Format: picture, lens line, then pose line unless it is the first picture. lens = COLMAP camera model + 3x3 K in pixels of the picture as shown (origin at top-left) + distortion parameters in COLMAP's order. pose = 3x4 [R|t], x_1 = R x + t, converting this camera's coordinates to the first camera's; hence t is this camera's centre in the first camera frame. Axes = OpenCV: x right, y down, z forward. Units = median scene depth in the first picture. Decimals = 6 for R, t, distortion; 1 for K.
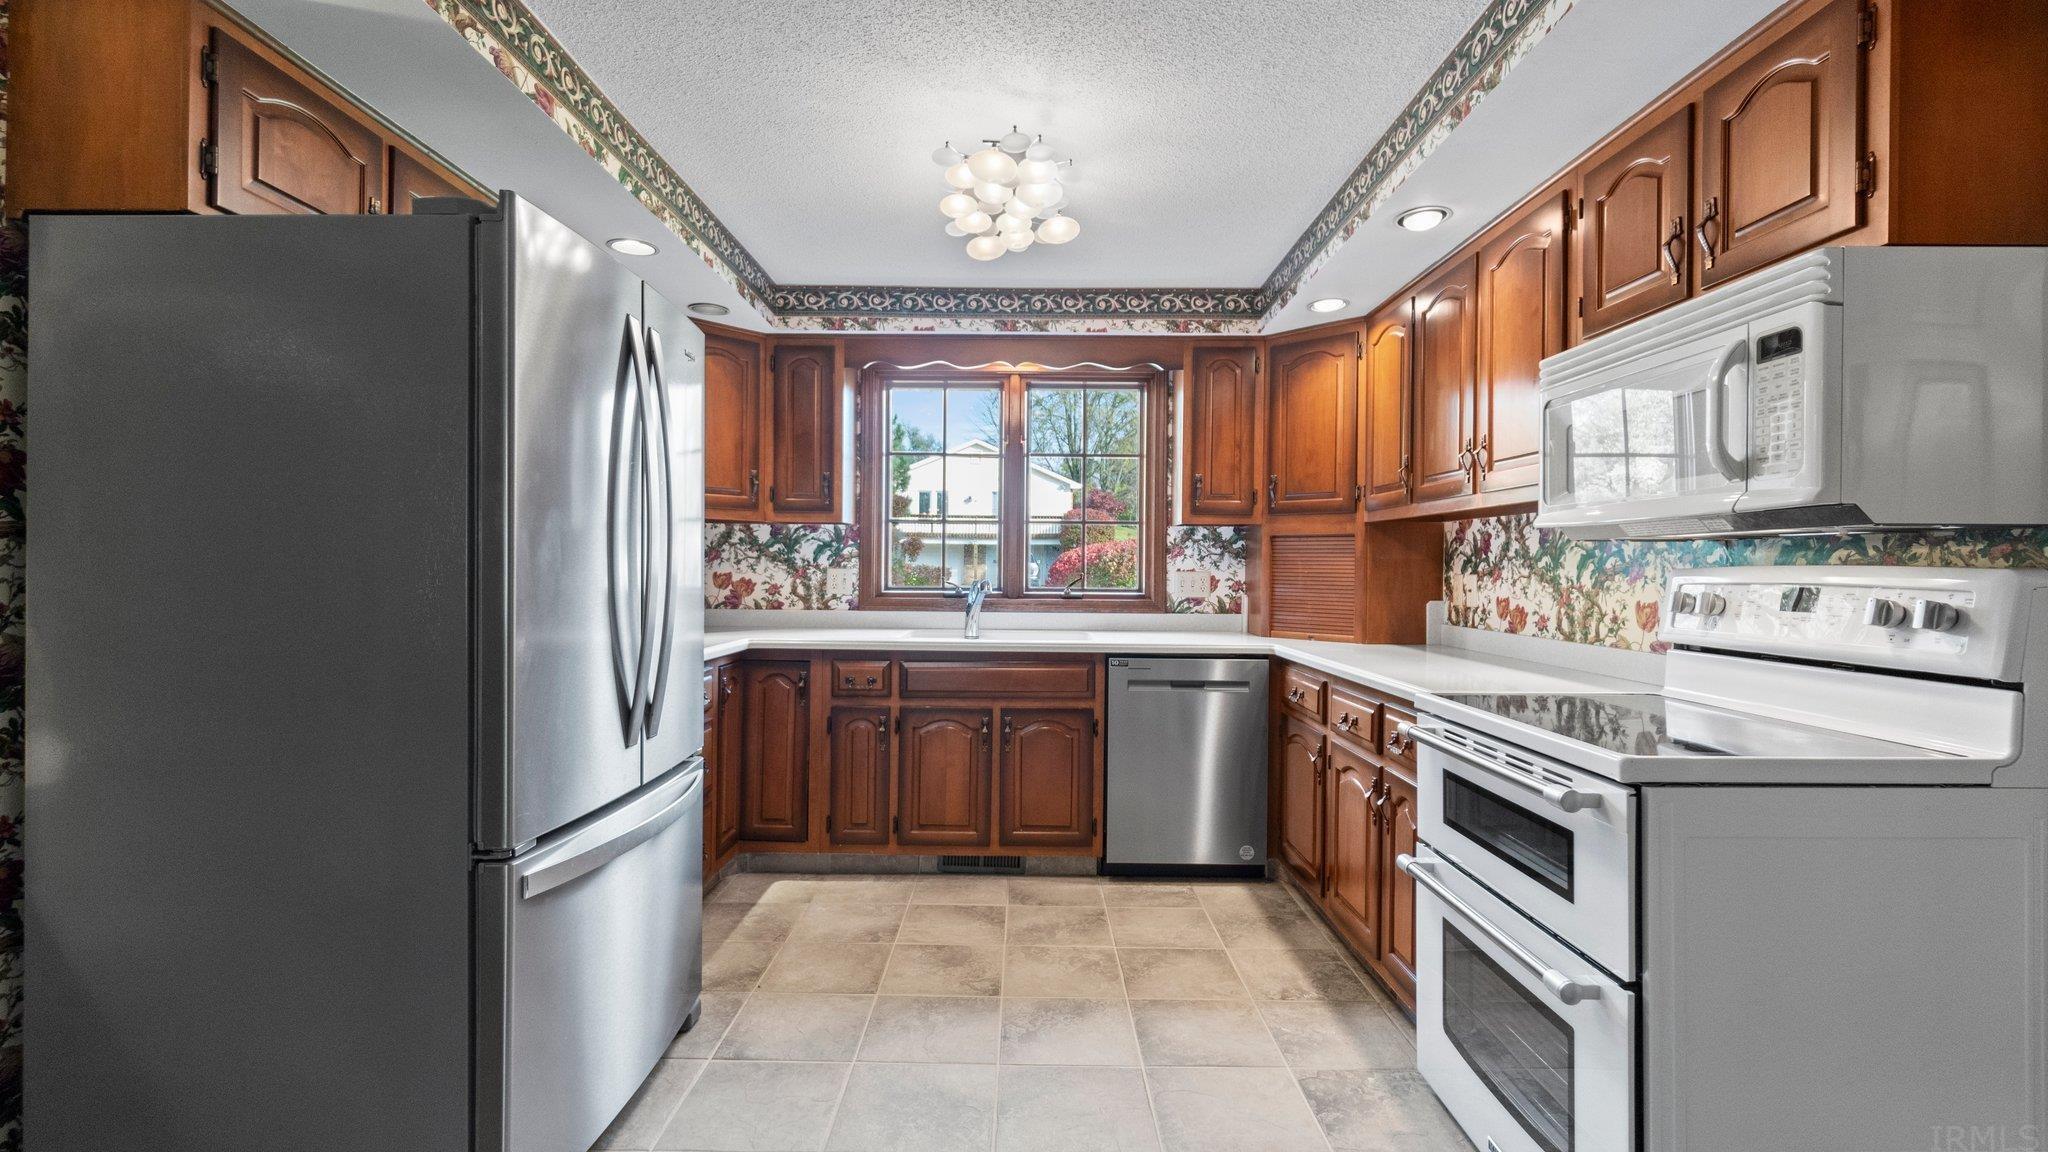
lens RADIAL K [[917.9, 0, 1018.7], [0, 917.9, 567.0], [0, 0, 1]] dist [0.001010, -0.000846]
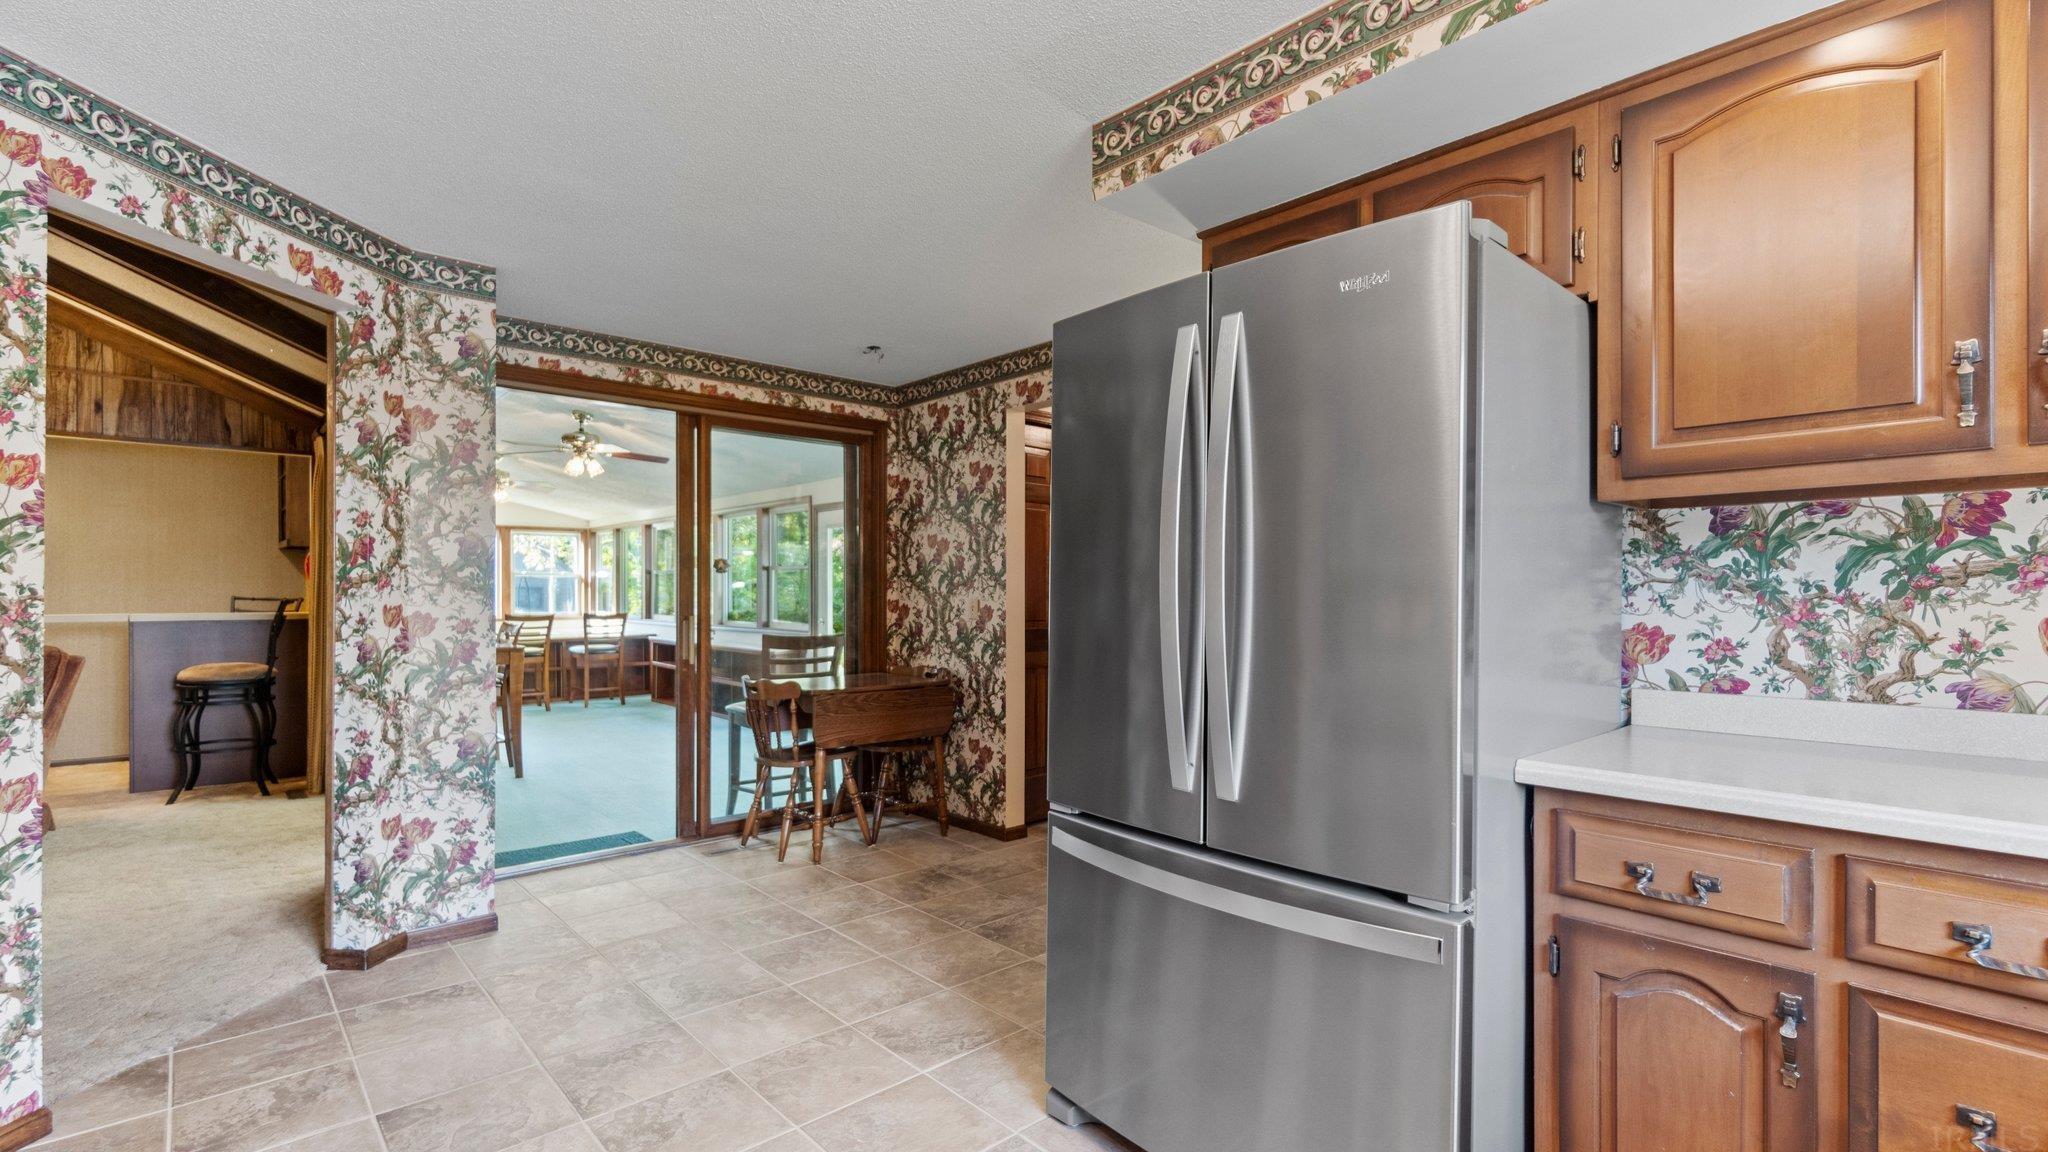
lens RADIAL K [[917.0, 0, 1024.1], [0, 917.0, 591.1], [0, 0, 1]] dist [-0.004598, -0.000344]
pose [[-0.734838, -0.011598, -0.678144, 0.176409], [-0.007352, 0.999931, -0.009134, 0.002008], [0.678203, -0.001727, -0.734873, 0.860374]]
